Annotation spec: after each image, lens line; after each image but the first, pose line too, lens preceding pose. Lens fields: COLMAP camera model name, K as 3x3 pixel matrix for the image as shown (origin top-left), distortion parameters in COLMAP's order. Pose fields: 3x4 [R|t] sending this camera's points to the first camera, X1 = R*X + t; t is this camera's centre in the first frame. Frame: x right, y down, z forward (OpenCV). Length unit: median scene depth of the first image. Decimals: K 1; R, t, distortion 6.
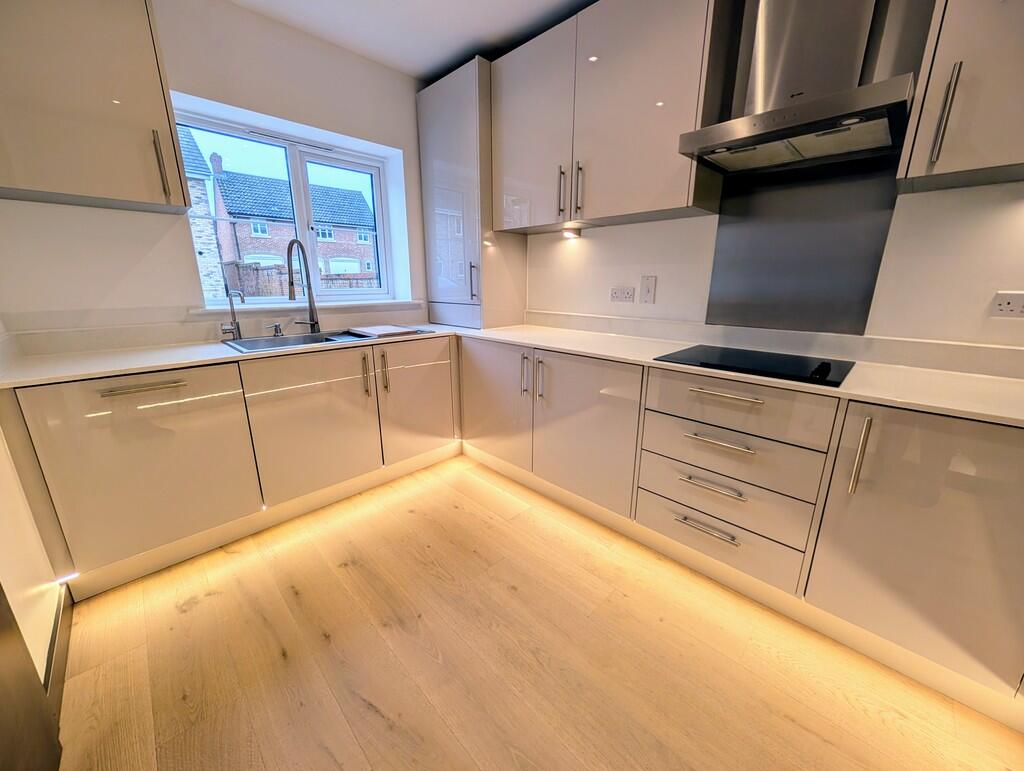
lens RADIAL K [[384.8, 0, 515.0], [0, 384.8, 381.8], [0, 0, 1]] dist [-0.000169, -0.000180]
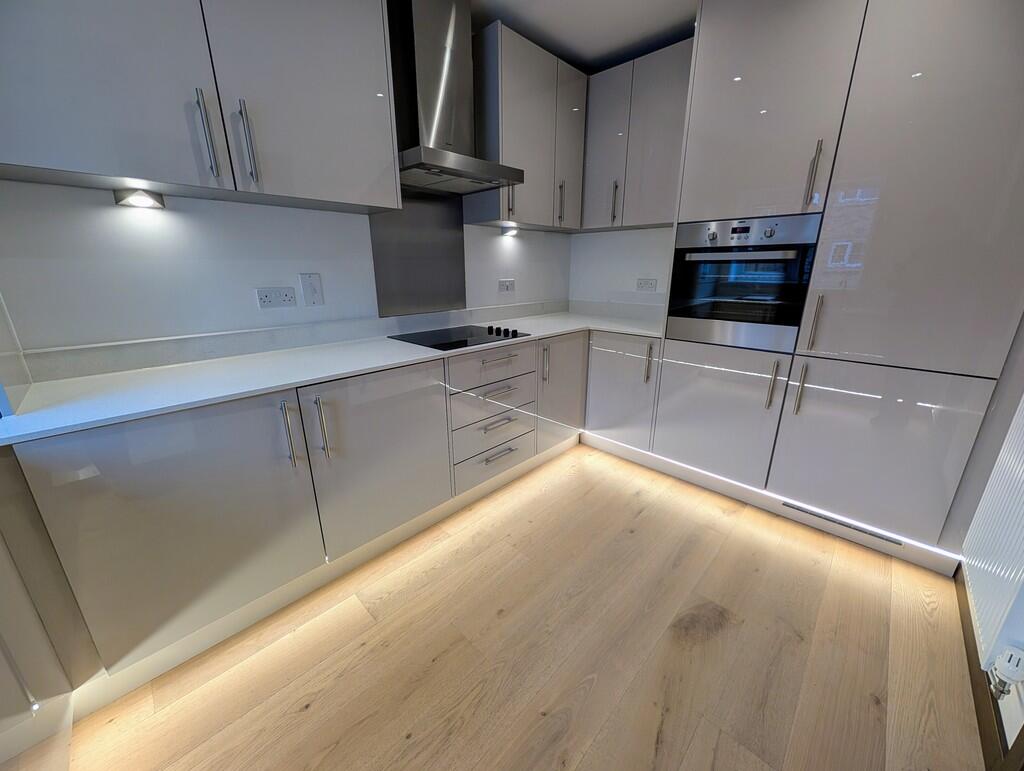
lens RADIAL K [[384.8, 0, 515.0], [0, 384.8, 381.8], [0, 0, 1]] dist [-0.000169, -0.000180]
pose [[-0.017796, -0.287159, 0.957718, -0.731740], [0.257295, 0.924295, 0.281919, -0.234600], [-0.966169, 0.251433, 0.057436, 0.763611]]
